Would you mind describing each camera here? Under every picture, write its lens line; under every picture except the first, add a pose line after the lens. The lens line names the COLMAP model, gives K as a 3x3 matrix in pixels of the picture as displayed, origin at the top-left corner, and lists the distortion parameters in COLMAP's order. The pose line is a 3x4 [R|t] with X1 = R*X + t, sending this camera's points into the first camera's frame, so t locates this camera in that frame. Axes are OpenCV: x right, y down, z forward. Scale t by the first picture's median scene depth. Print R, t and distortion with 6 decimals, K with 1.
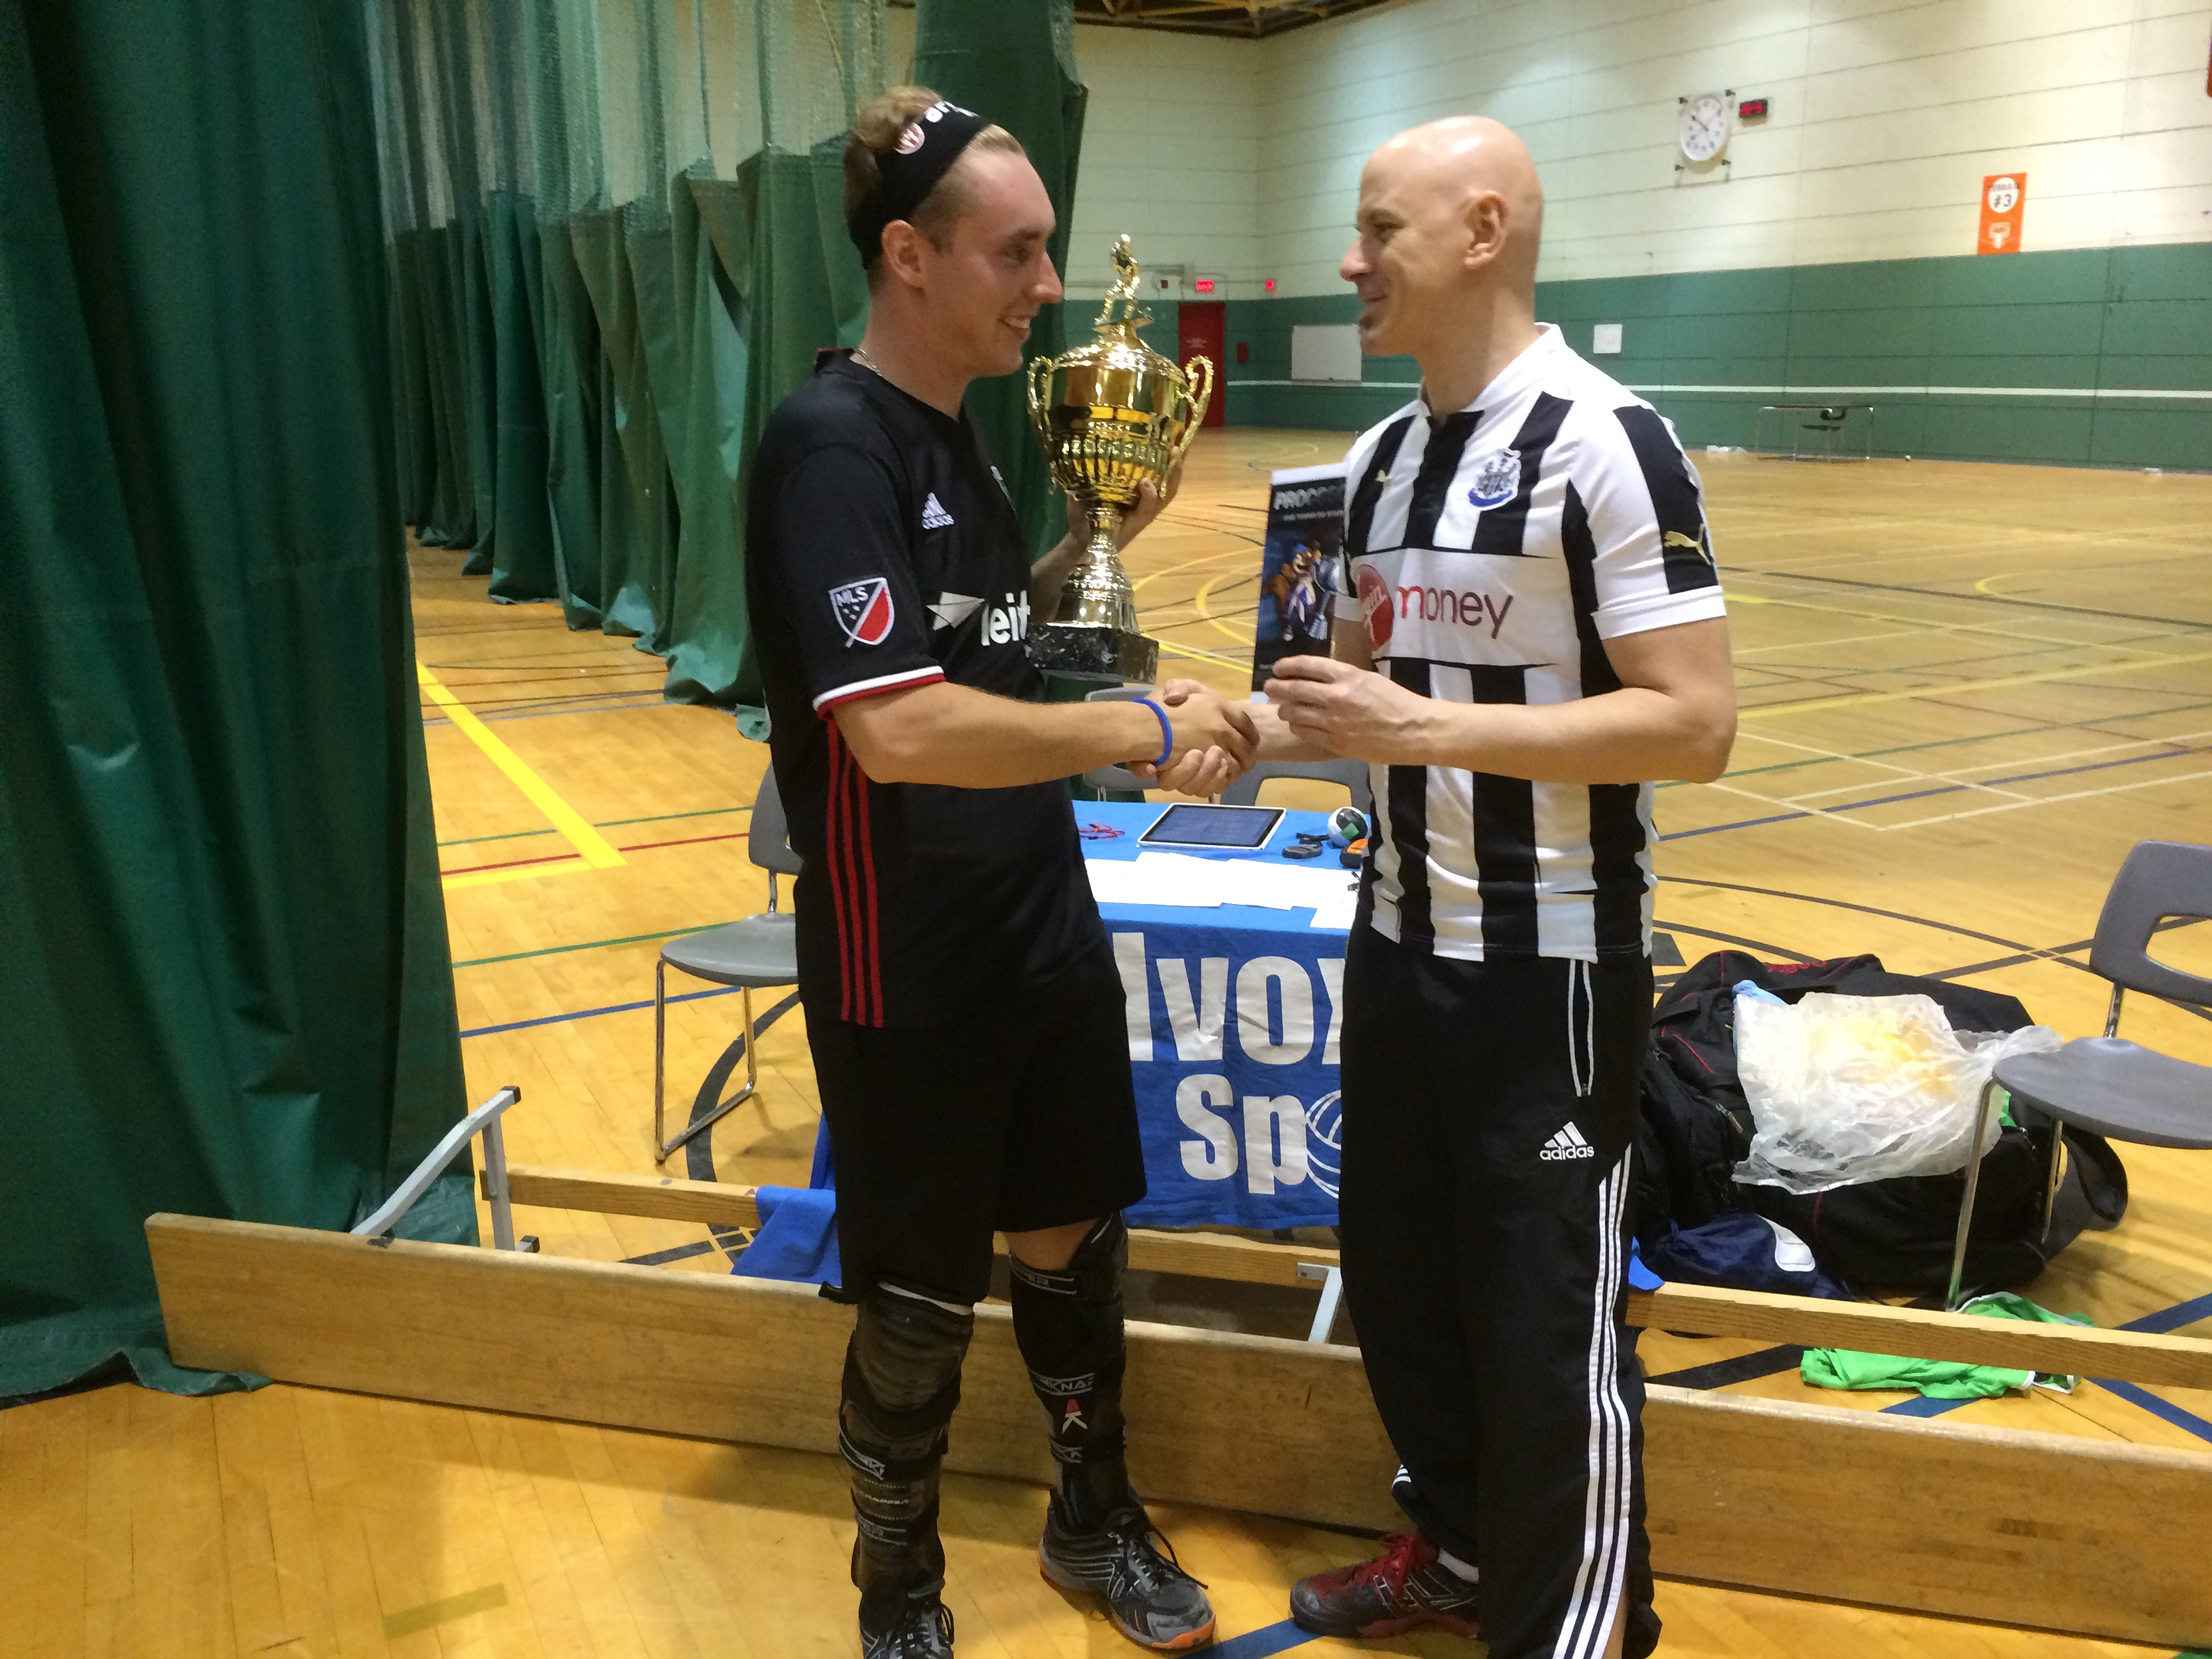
lens RADIAL K [[1888.8, 0, 1110.5], [0, 1888.8, 843.6], [0, 0, 1]] dist [0.100521, -0.138086]
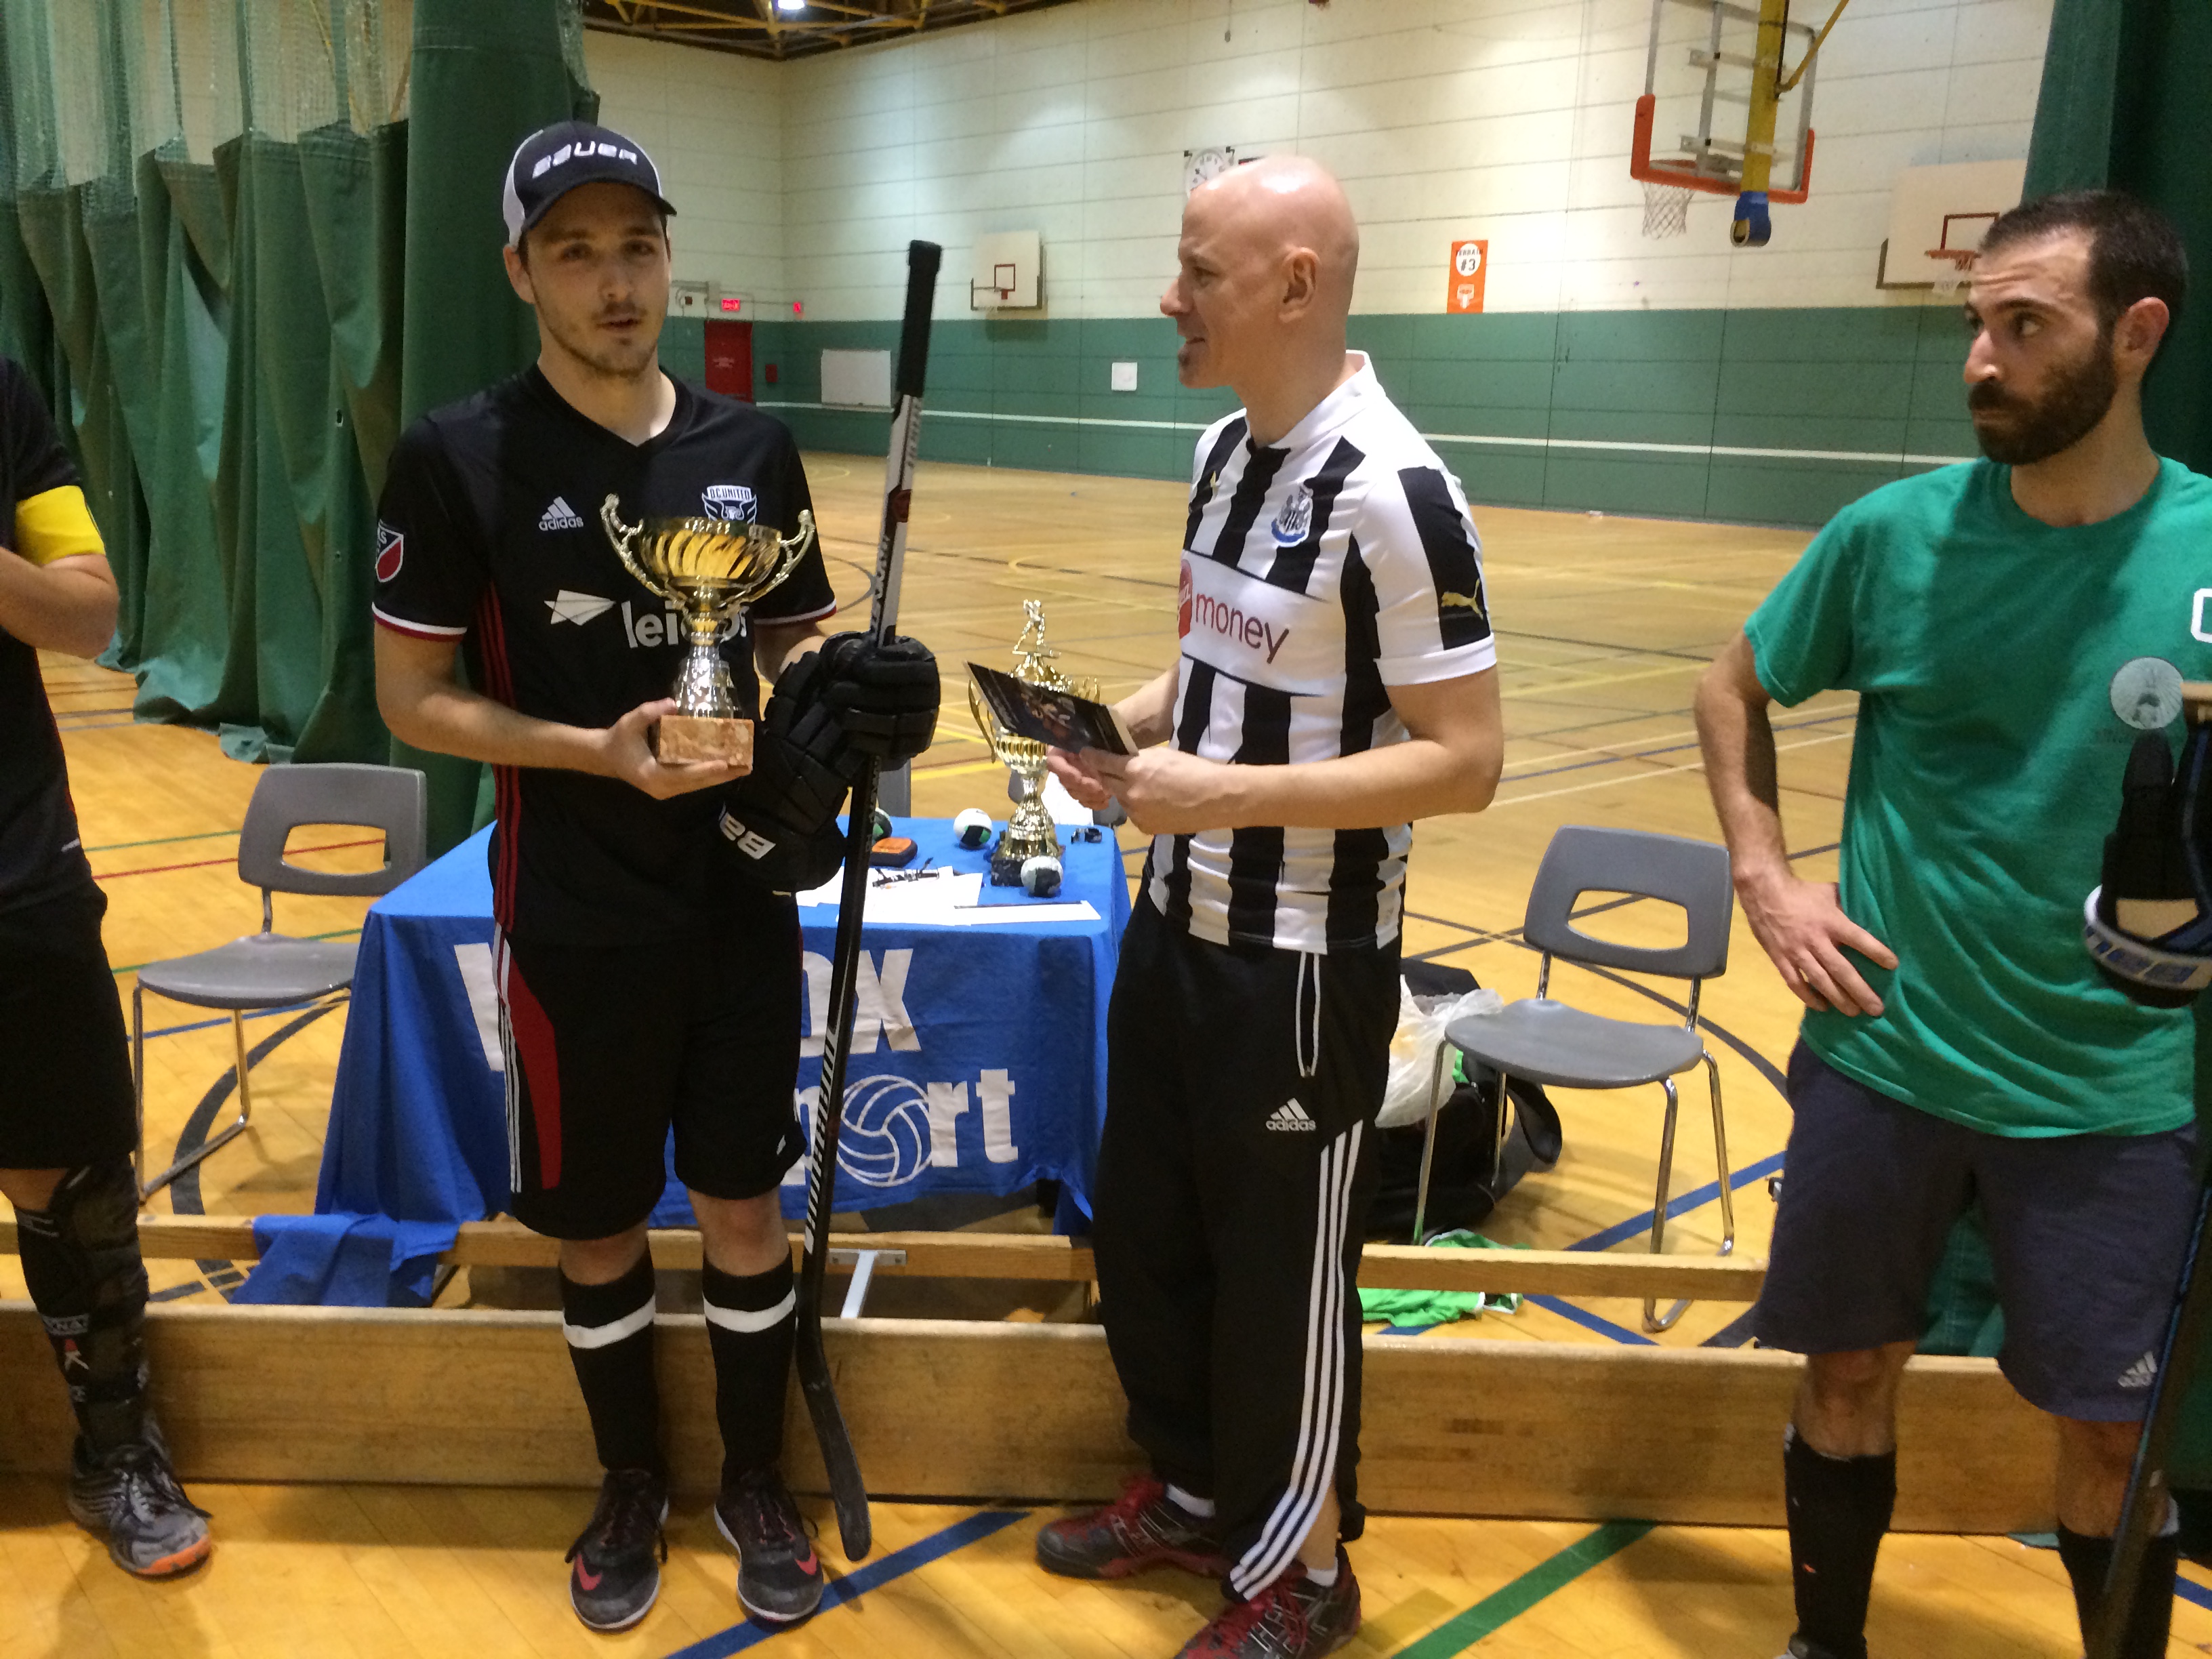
lens RADIAL K [[1886.5, 0, 1108.0], [0, 1886.5, 845.9], [0, 0, 1]] dist [0.114709, -0.164220]
pose [[0.971656, -0.021181, 0.235450, 0.004061], [0.023988, 0.999671, -0.009065, 0.008236], [-0.235180, 0.014456, 0.971844, -0.020877]]
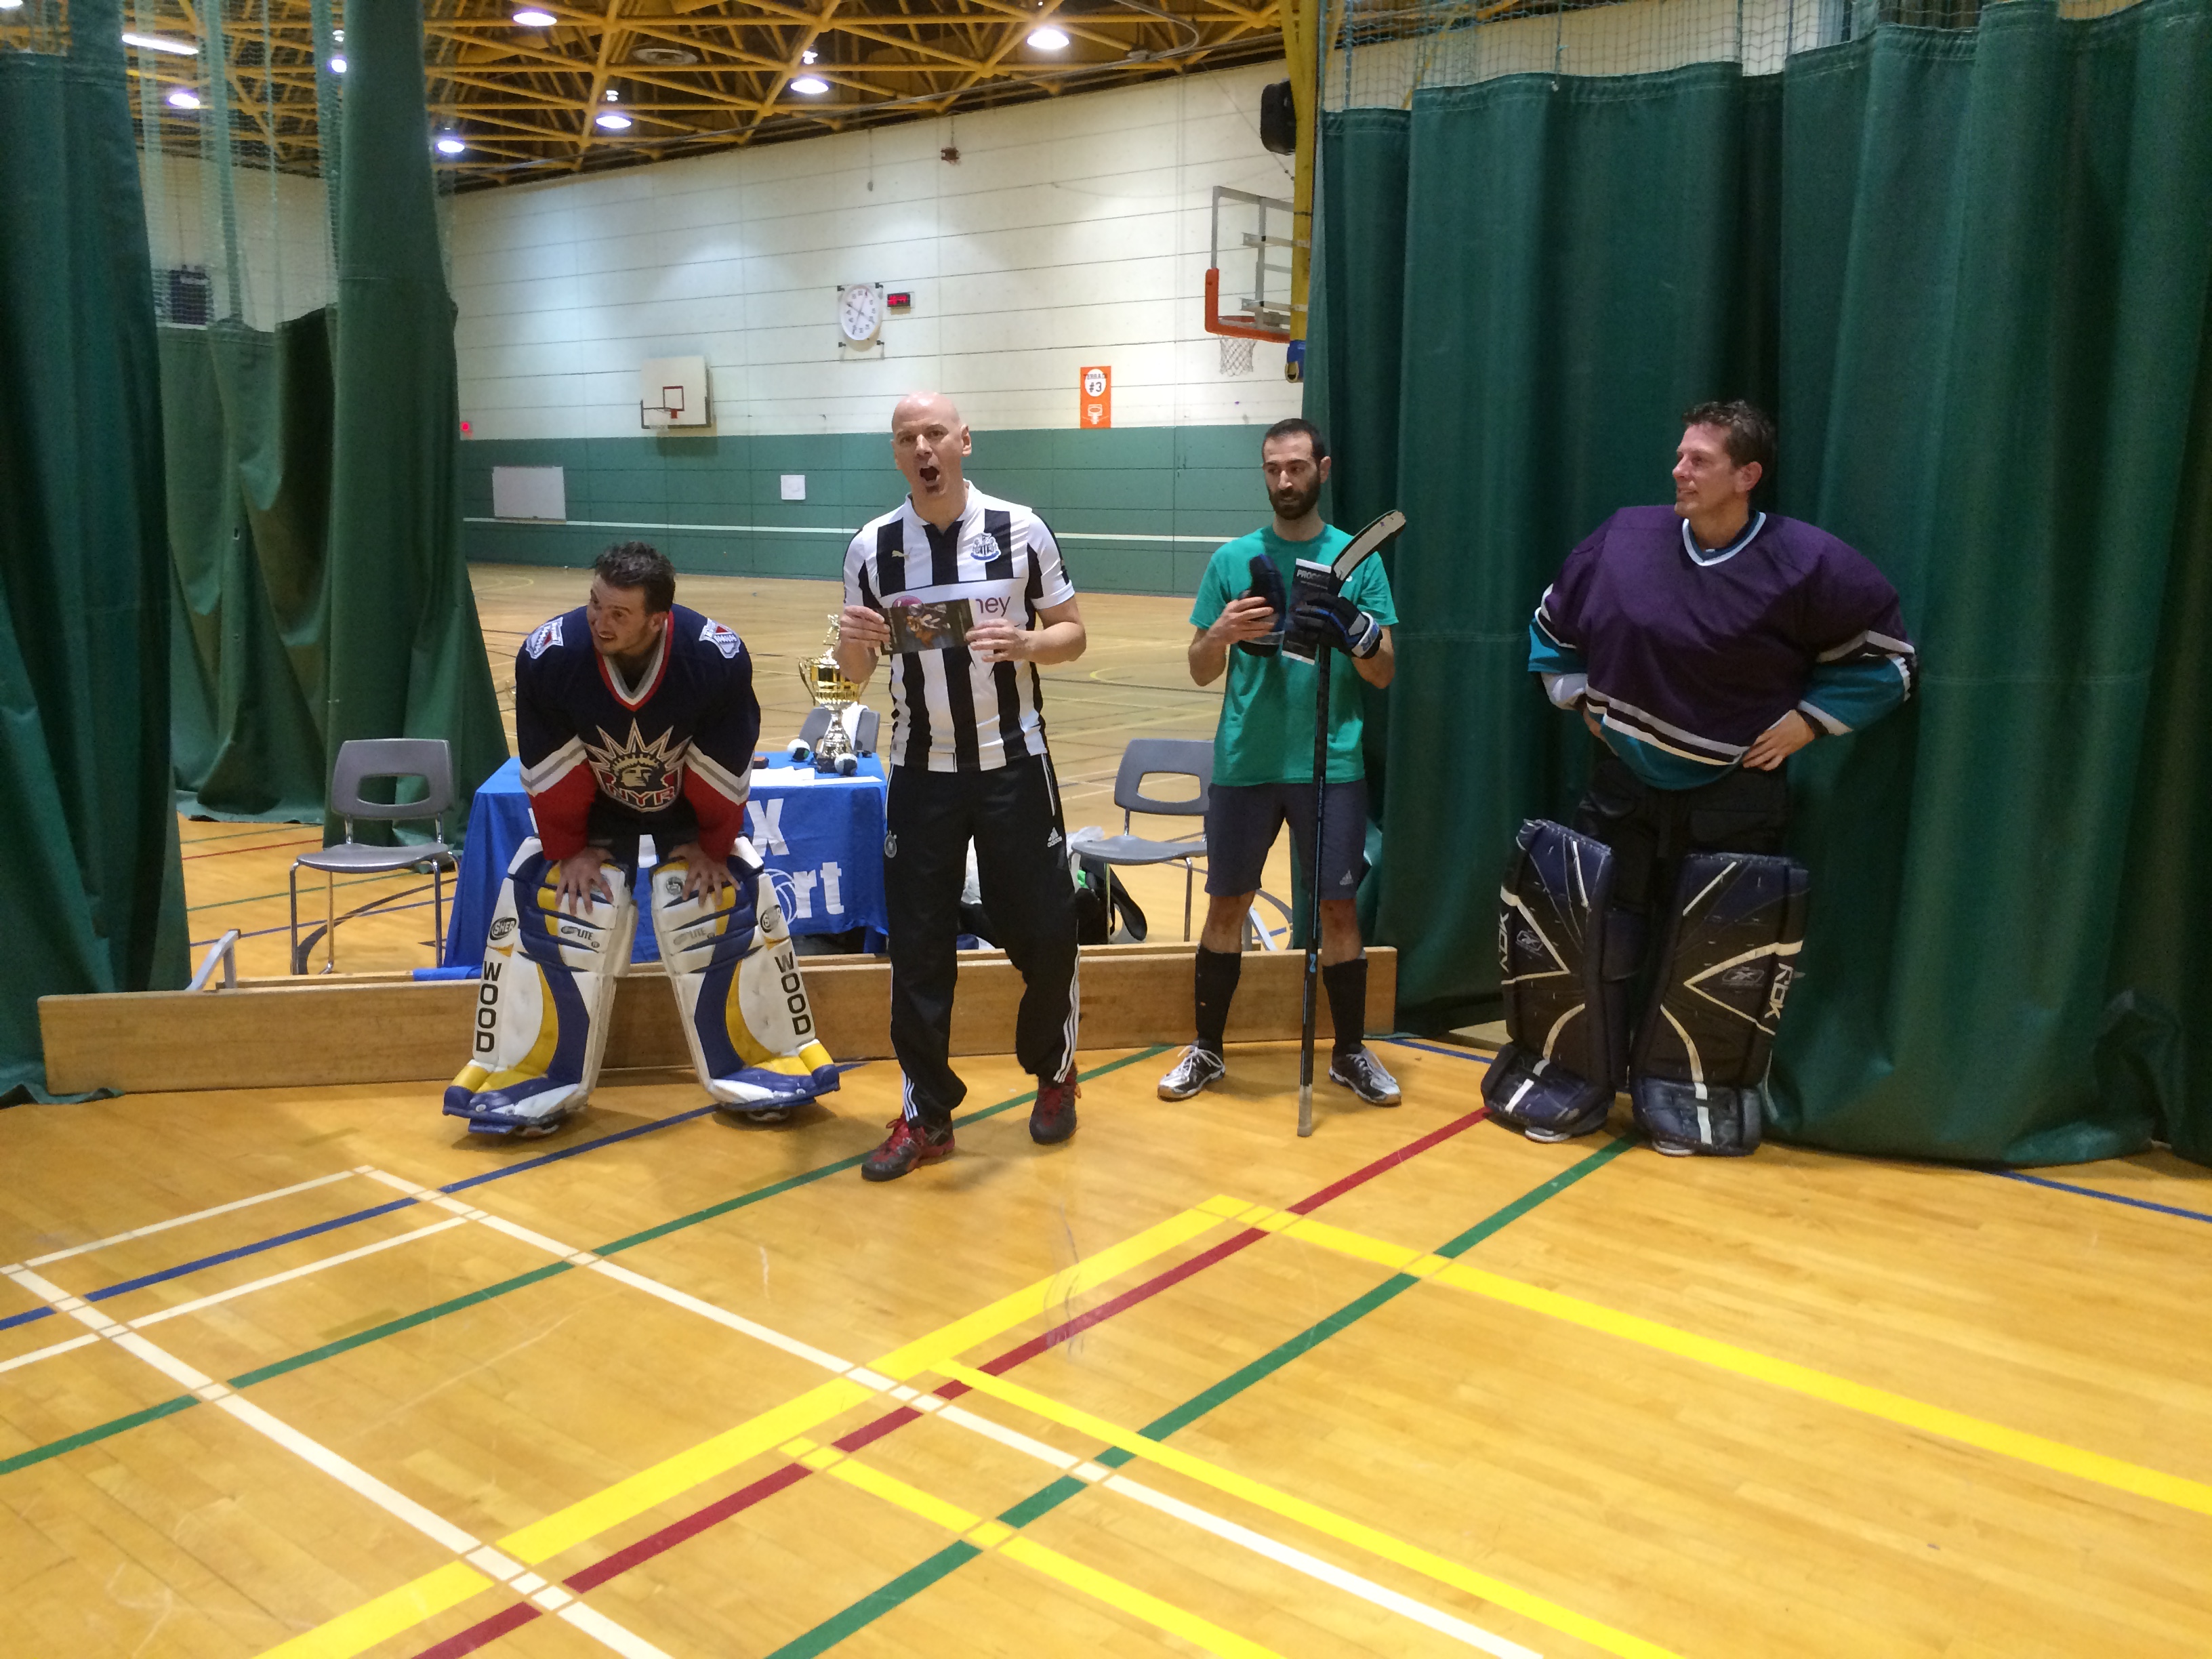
lens RADIAL K [[1904.2, 0, 1098.7], [0, 1904.2, 831.4], [0, 0, 1]] dist [0.102522, -0.120106]
pose [[0.917202, -0.055095, 0.394594, -0.171384], [0.086410, 0.994327, -0.062020, 0.126339], [-0.388938, 0.090981, 0.916760, -0.478080]]
